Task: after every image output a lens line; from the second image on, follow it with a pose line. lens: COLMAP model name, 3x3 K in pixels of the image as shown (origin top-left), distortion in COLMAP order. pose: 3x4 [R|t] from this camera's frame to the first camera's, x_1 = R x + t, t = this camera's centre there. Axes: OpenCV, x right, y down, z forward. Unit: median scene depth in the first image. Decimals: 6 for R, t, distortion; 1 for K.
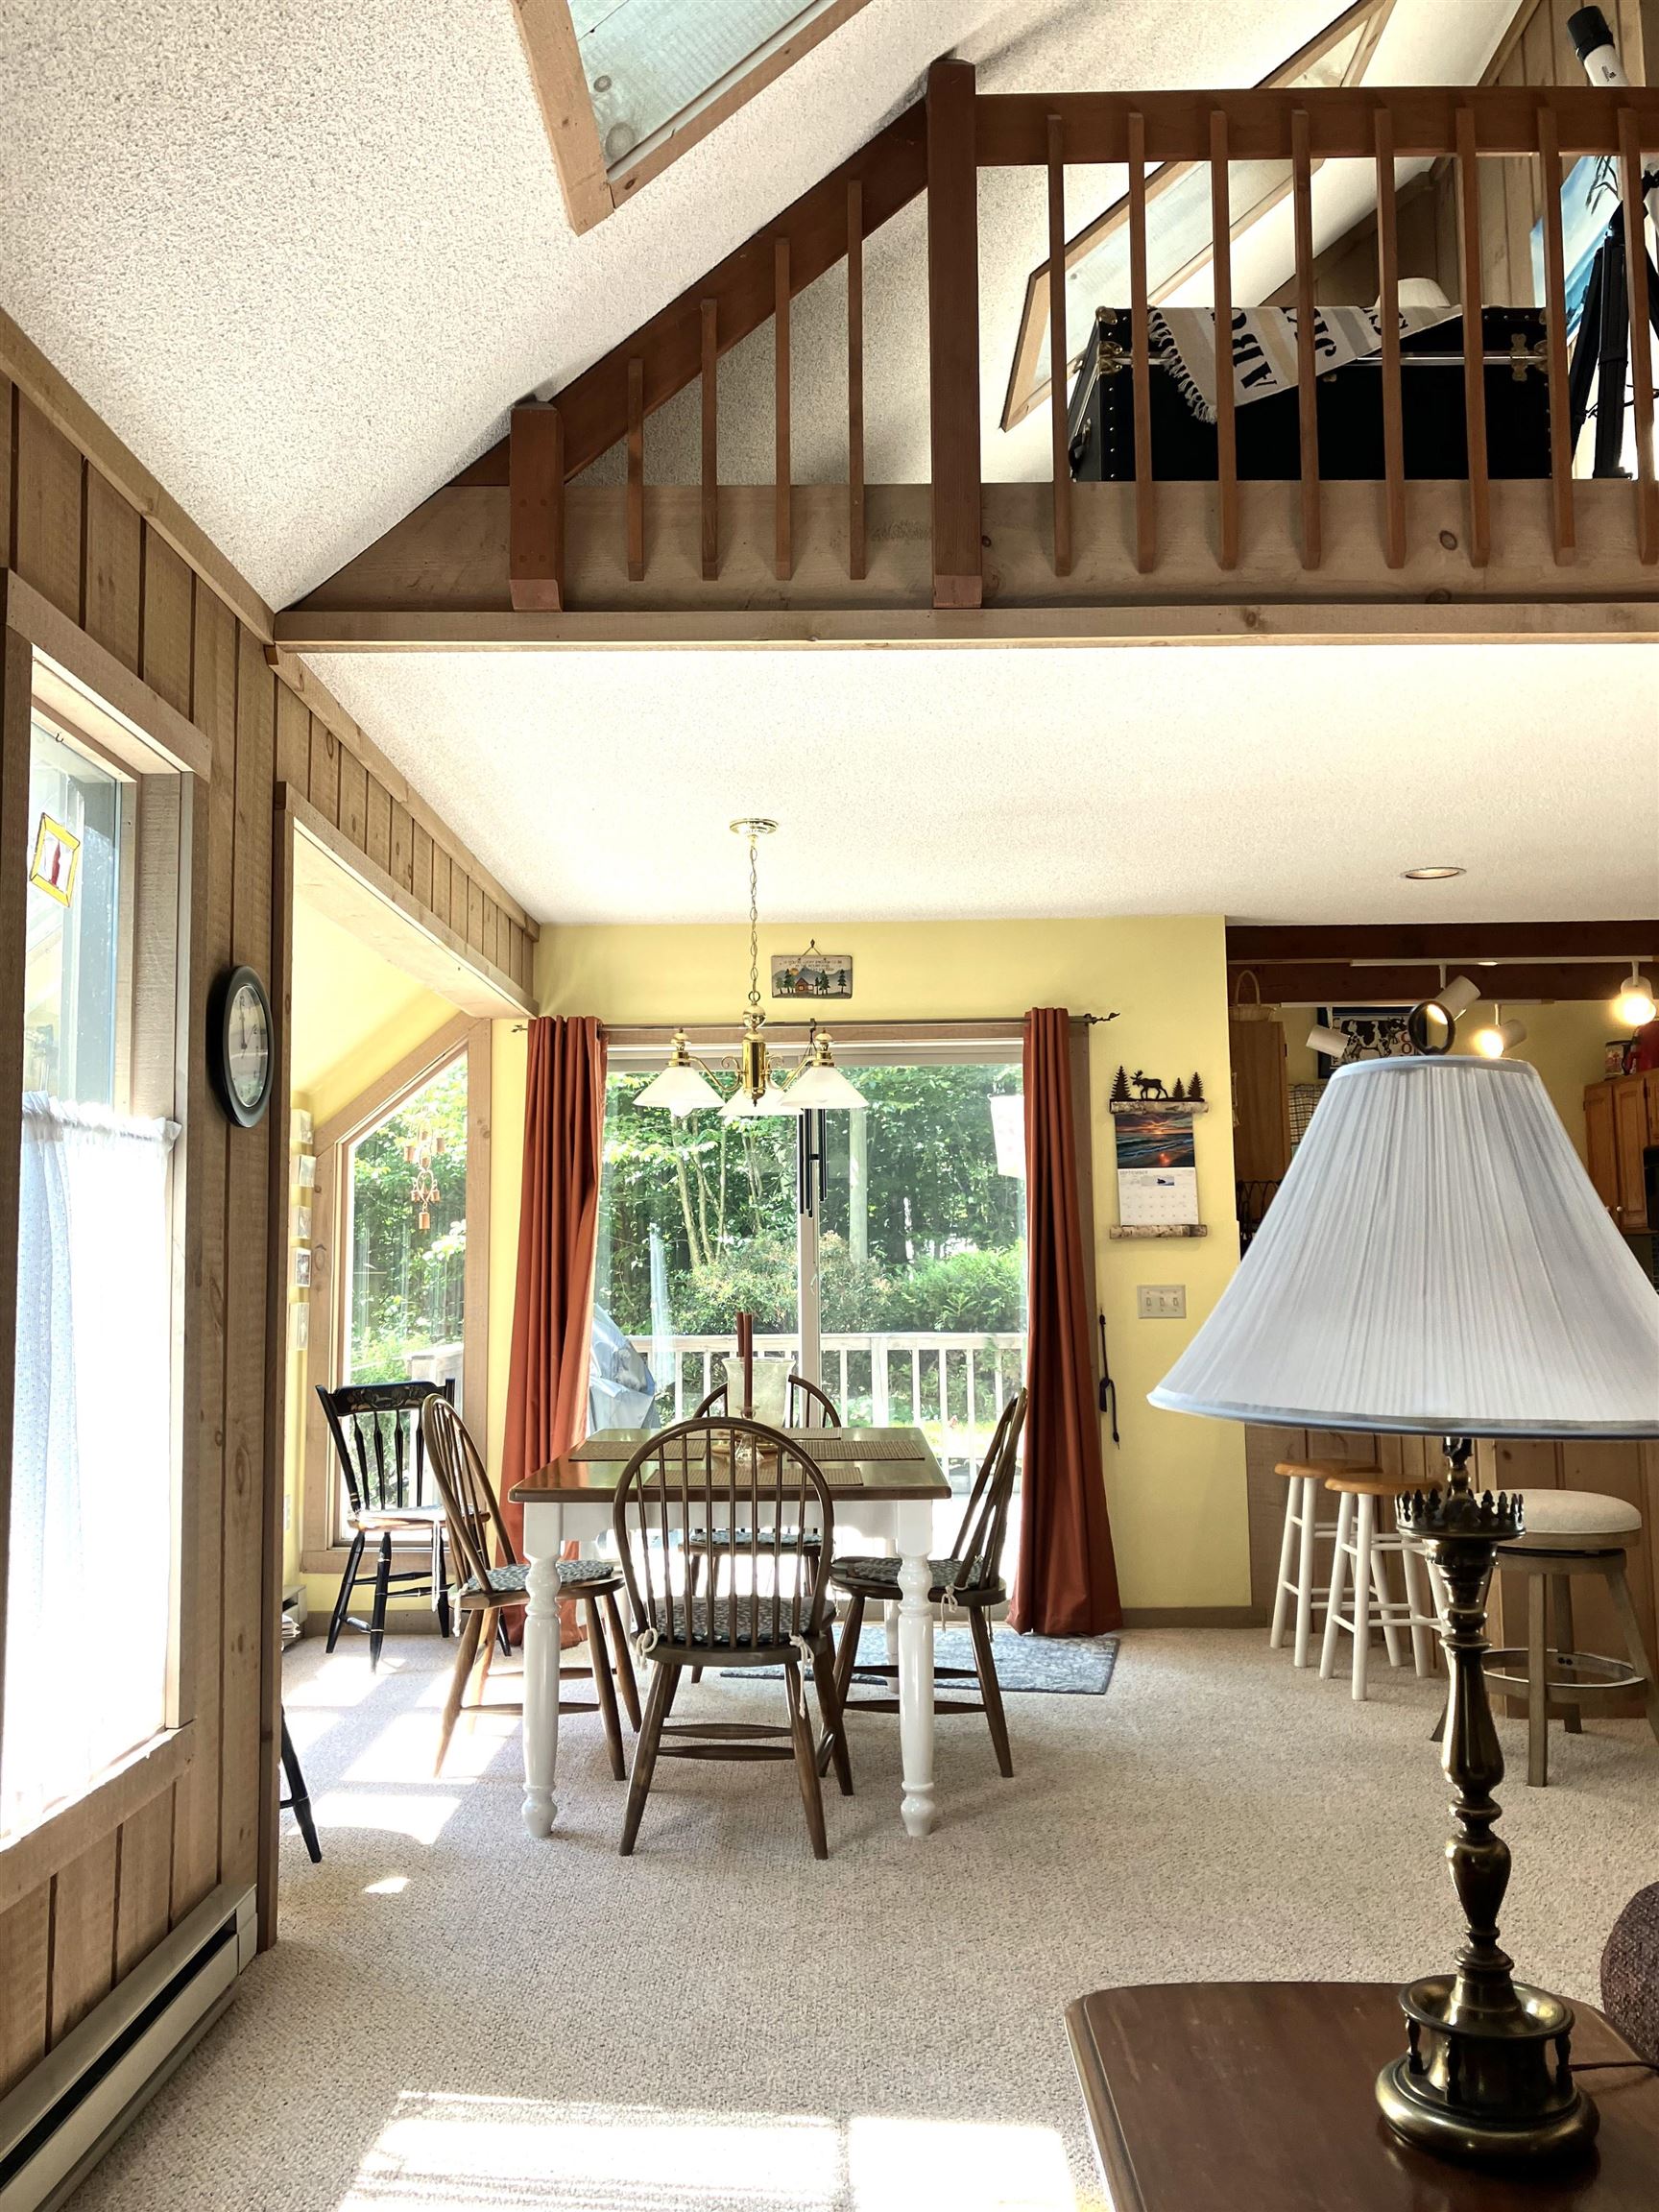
lens RADIAL K [[1833.2, 0, 842.4], [0, 1833.2, 1103.4], [0, 0, 1]] dist [0.089972, -0.144607]
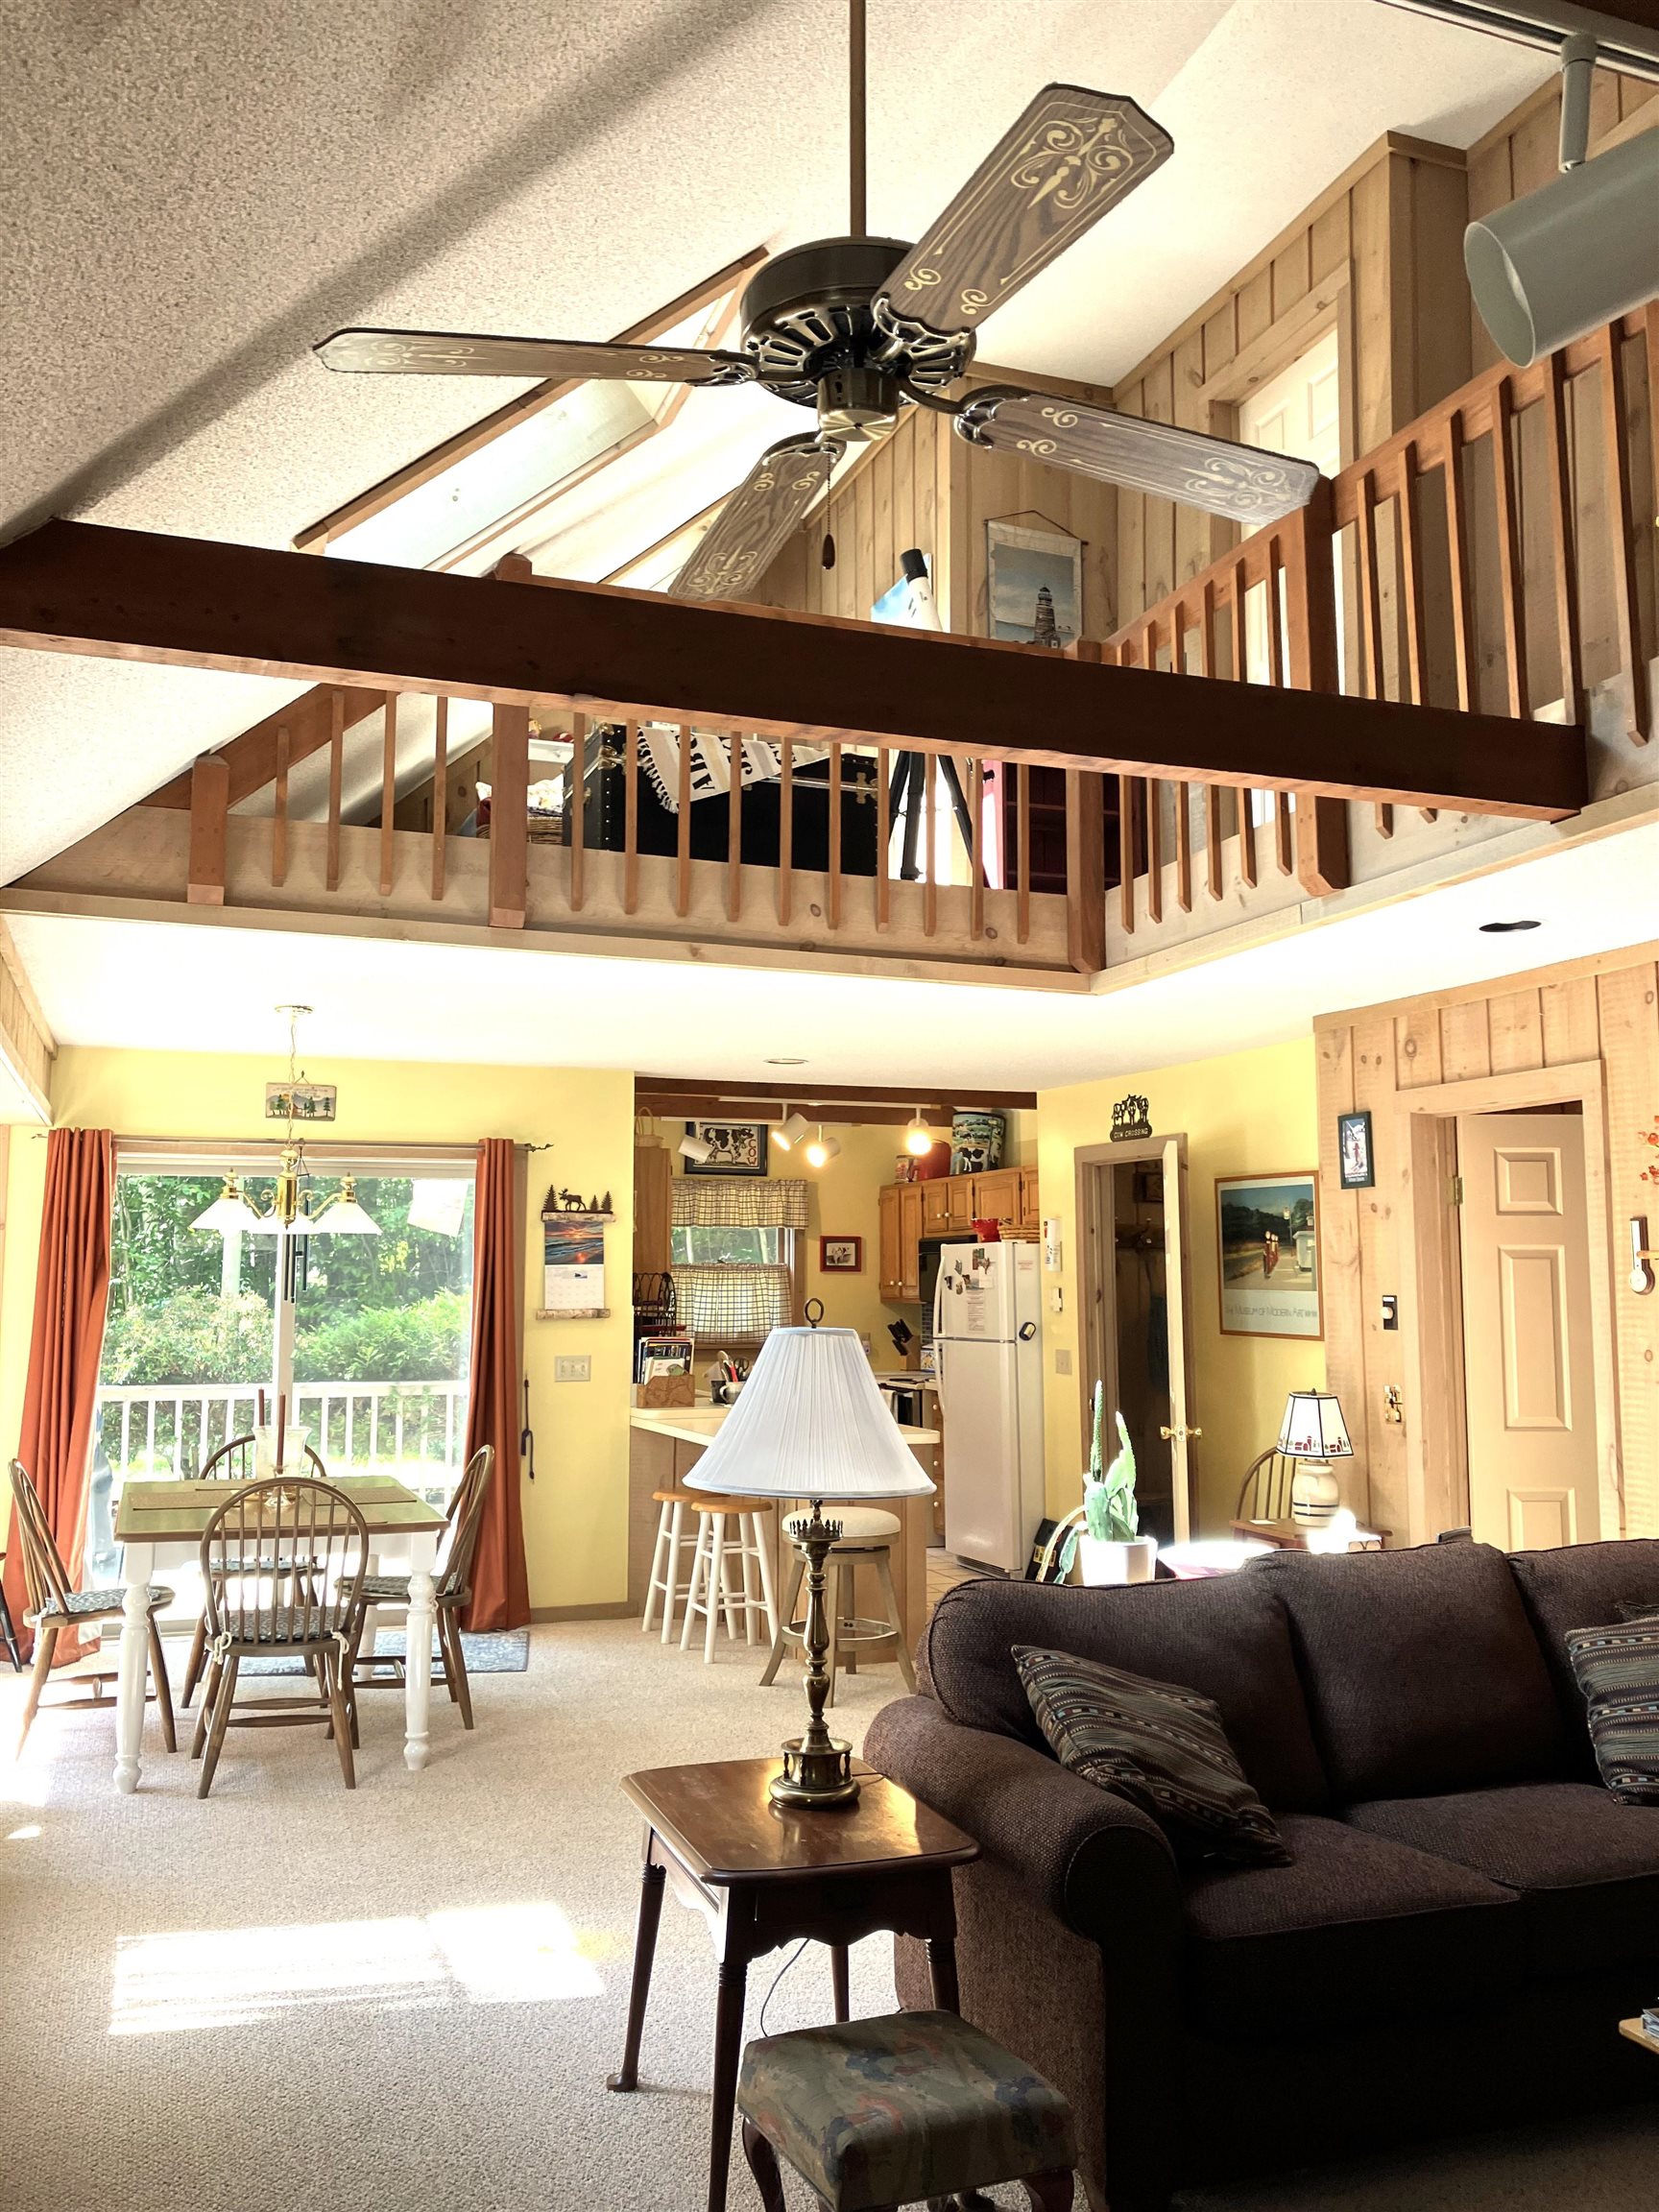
lens RADIAL K [[1833.2, 0, 842.4], [0, 1833.2, 1103.4], [0, 0, 1]] dist [0.089972, -0.144607]
pose [[0.935229, 0.049946, 0.350503, -0.154941], [-0.046442, 0.998752, -0.018400, -0.087874], [-0.350984, 0.000931, 0.936381, -0.382458]]
